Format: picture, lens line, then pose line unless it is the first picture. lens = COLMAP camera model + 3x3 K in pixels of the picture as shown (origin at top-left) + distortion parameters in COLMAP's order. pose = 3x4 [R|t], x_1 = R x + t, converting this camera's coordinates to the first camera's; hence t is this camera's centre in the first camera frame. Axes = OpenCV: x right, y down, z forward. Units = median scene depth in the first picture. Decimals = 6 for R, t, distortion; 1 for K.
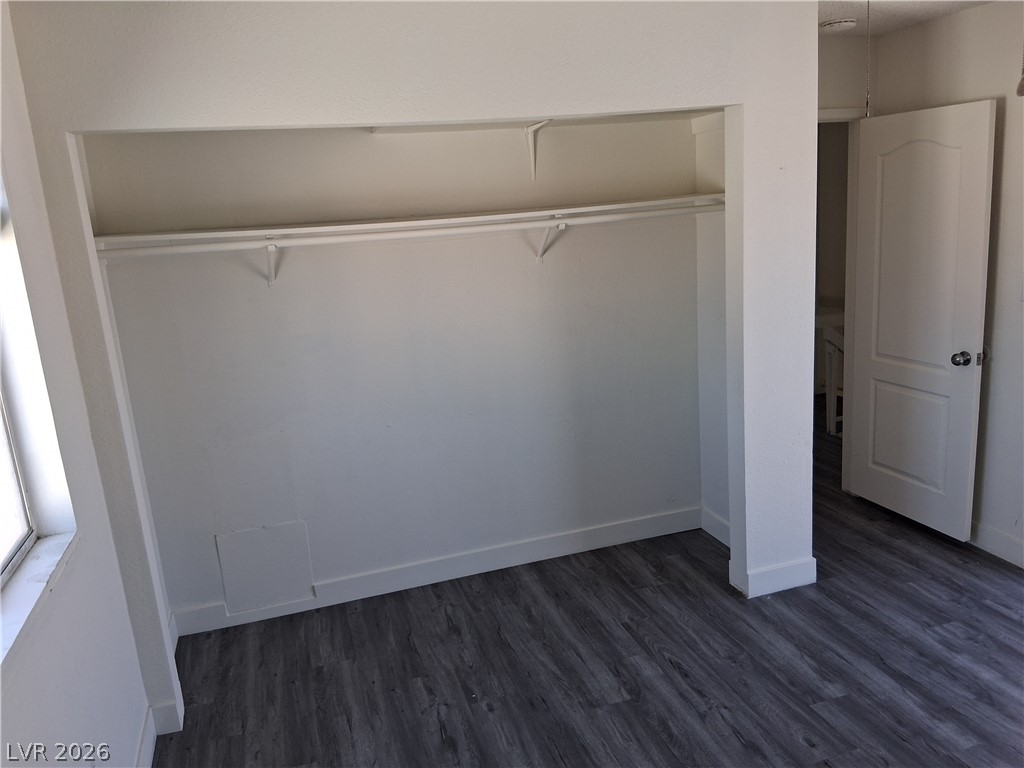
lens RADIAL K [[782.6, 0, 510.2], [0, 782.6, 374.7], [0, 0, 1]] dist [0.095202, -0.011718]
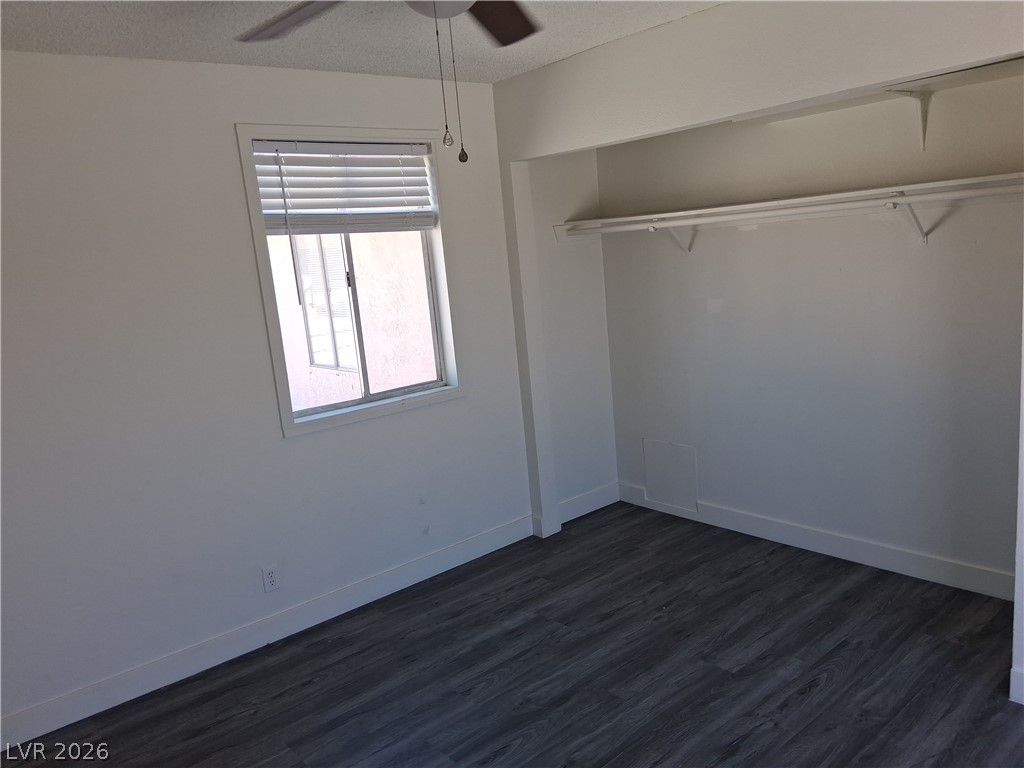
lens RADIAL K [[782.6, 0, 511.5], [0, 782.6, 392.7], [0, 0, 1]] dist [0.095202, -0.011718]
pose [[0.406950, 0.210543, -0.888855, 0.774842], [-0.121845, 0.976890, 0.175610, -0.091083], [0.905287, 0.036838, 0.423200, 0.237875]]
